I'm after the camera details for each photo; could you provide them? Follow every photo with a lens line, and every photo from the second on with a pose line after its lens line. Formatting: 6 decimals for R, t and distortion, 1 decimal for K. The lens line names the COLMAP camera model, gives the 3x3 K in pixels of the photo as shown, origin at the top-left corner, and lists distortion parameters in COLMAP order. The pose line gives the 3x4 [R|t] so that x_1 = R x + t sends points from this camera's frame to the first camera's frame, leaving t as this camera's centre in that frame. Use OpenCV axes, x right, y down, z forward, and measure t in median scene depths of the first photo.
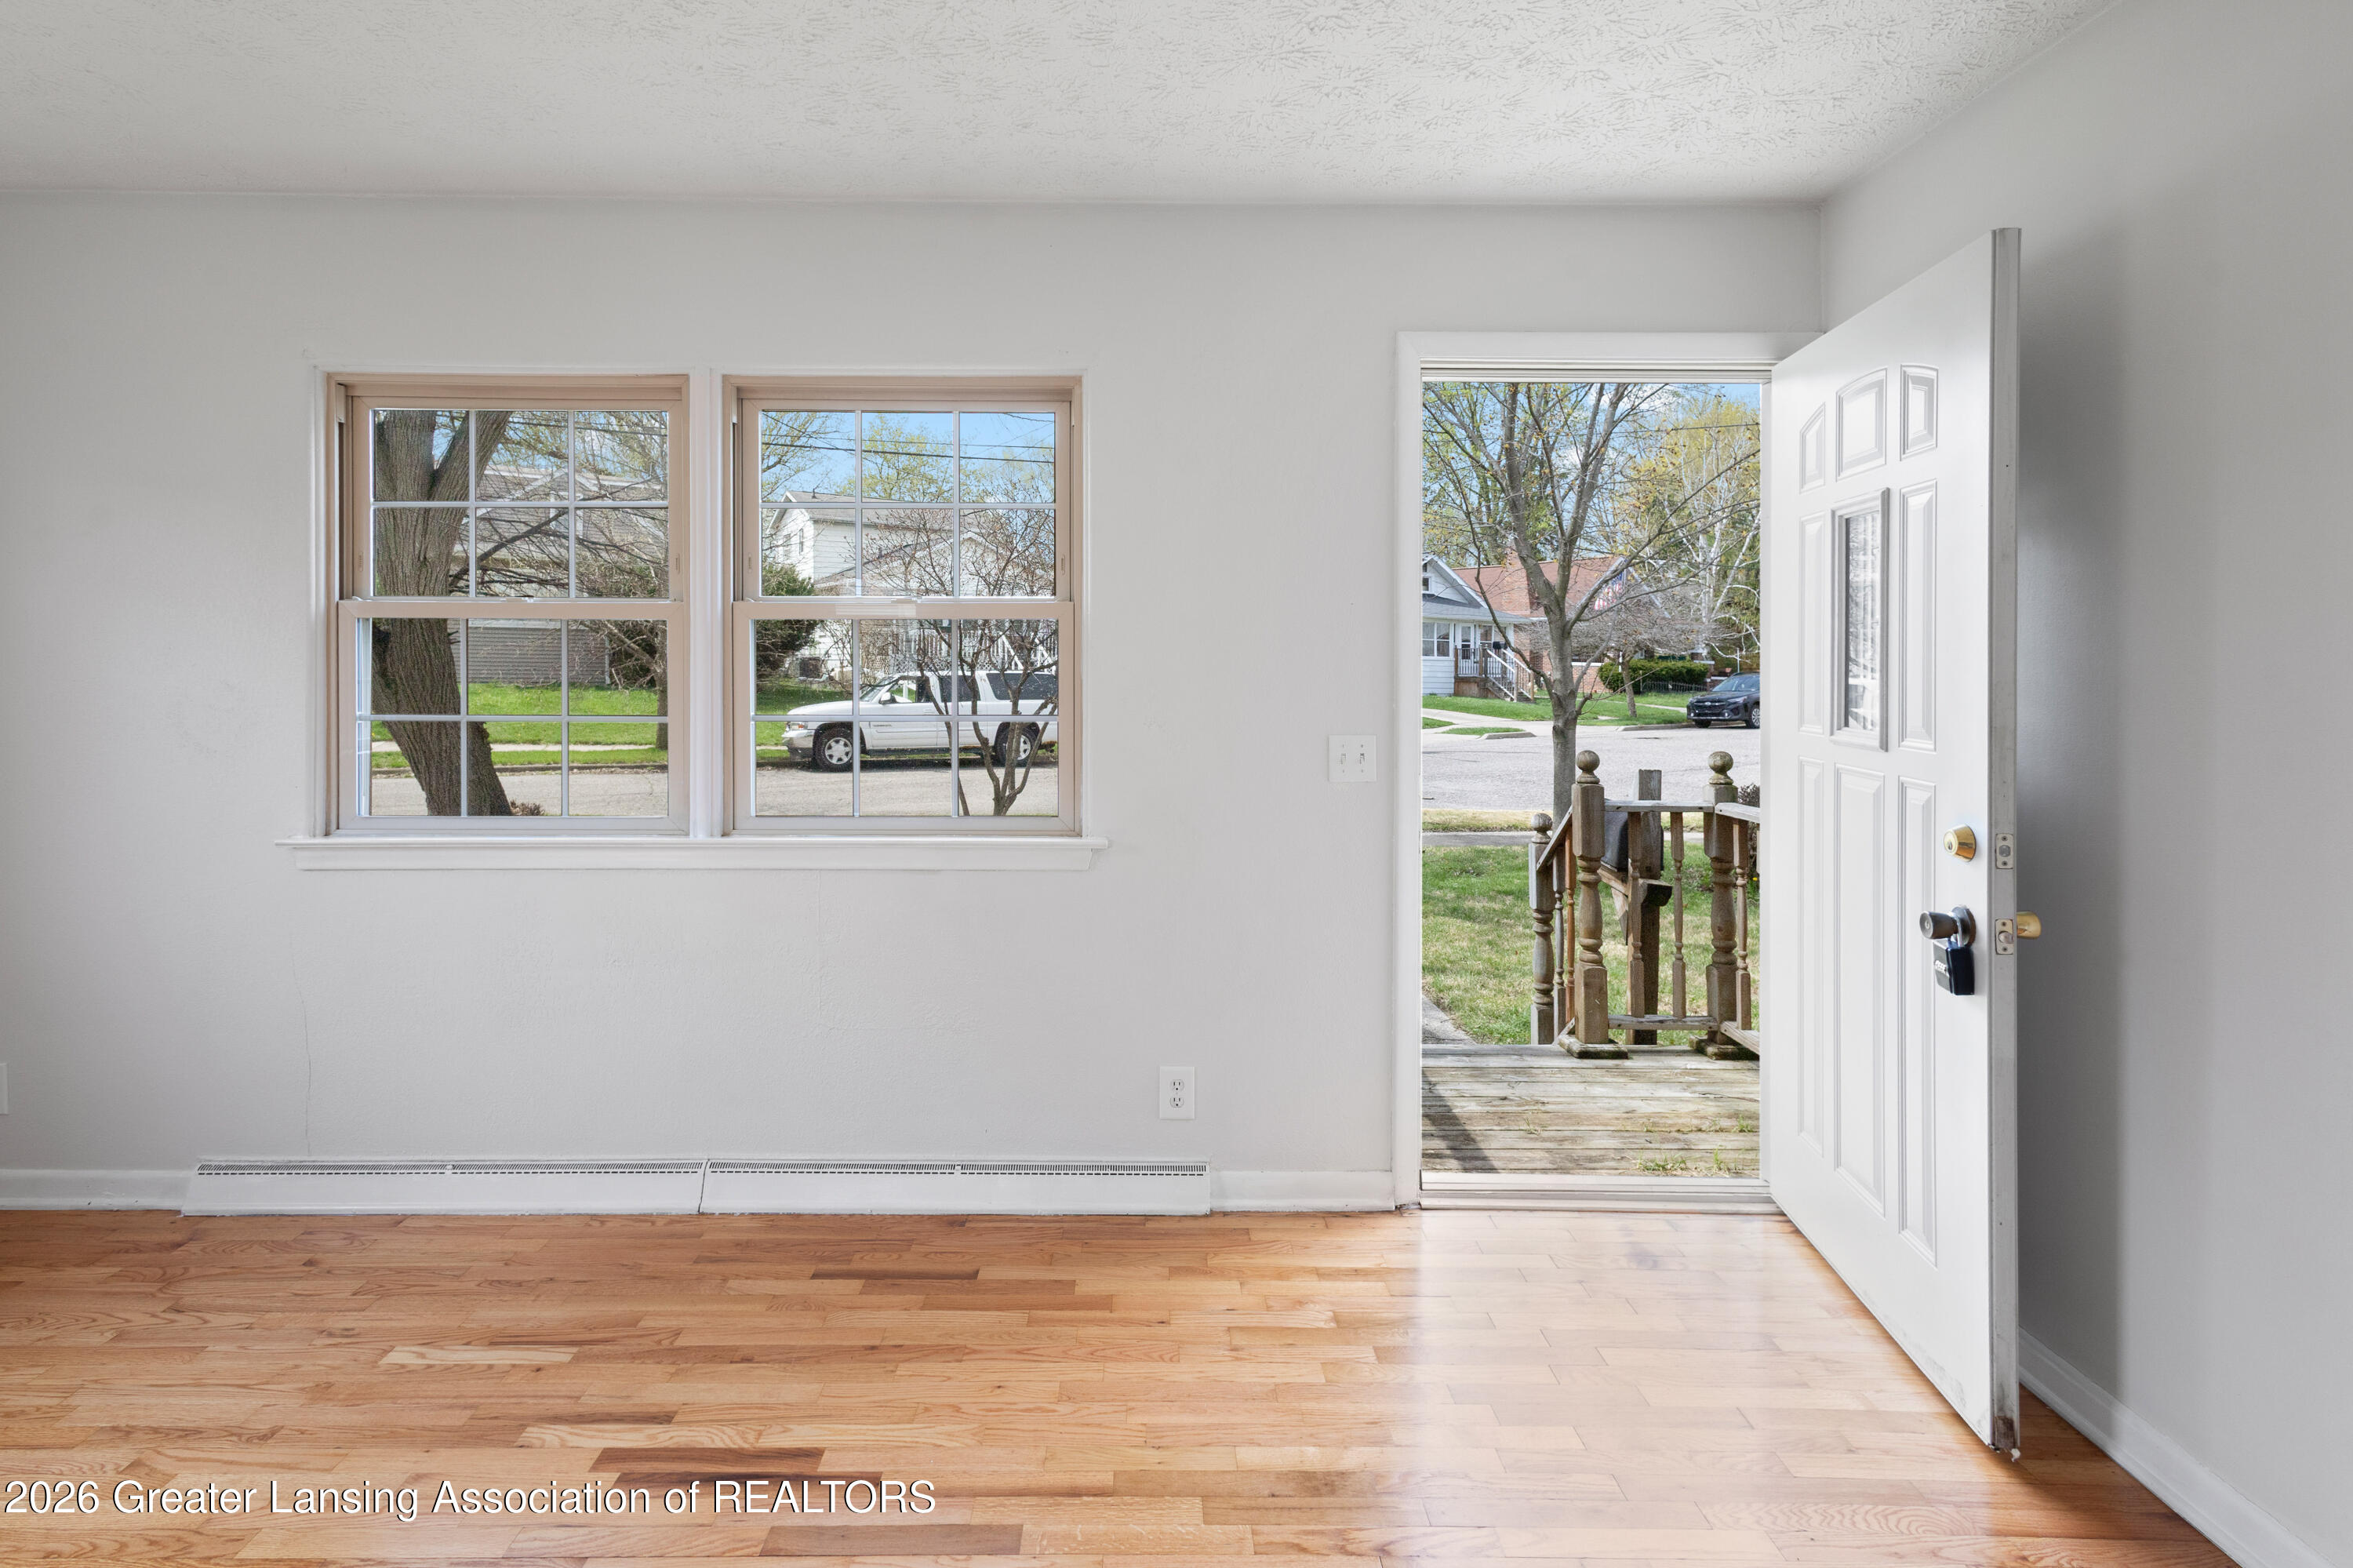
lens RADIAL K [[1101.4, 0, 1176.5], [0, 1101.4, 676.0], [0, 0, 1]] dist [0.004892, -0.000850]
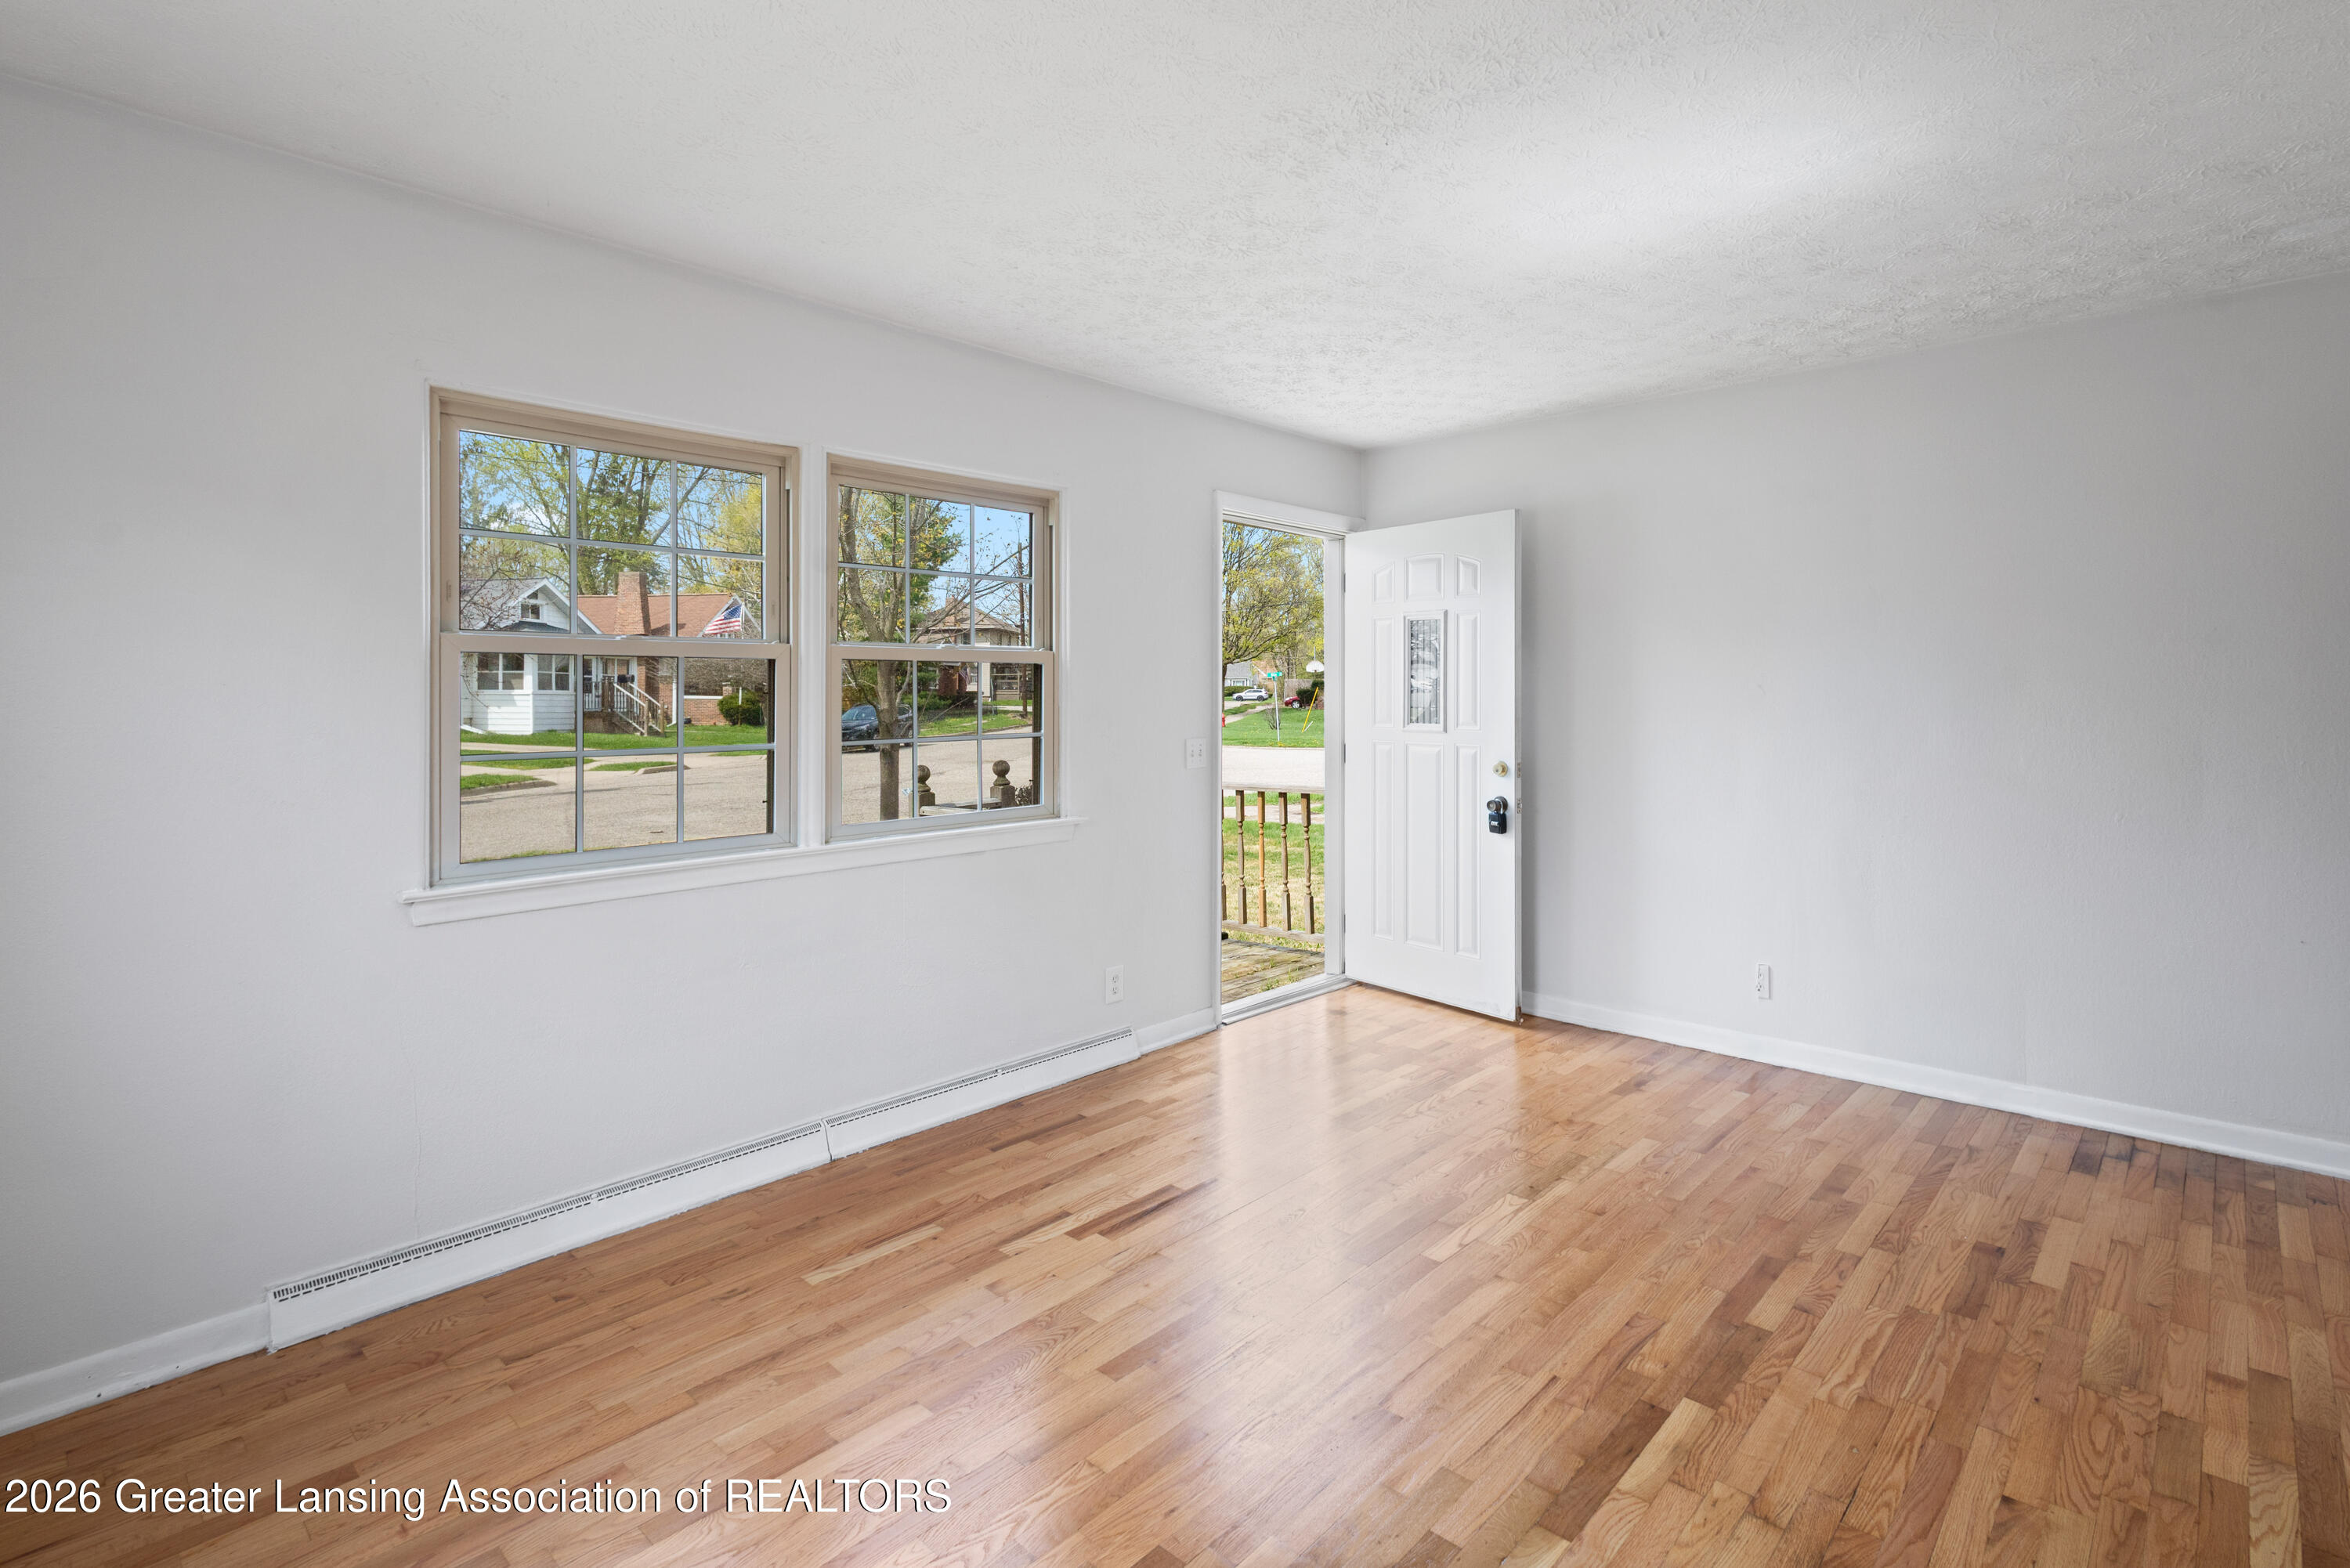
lens RADIAL K [[1056.4, 0, 1173.5], [0, 1056.4, 704.8], [0, 0, 1]] dist [-0.000938, 0.000556]
pose [[0.709124, -0.013749, 0.704949, -0.985785], [0.016072, 0.999865, 0.003334, -0.000914], [-0.704900, 0.008966, 0.709250, -0.069055]]
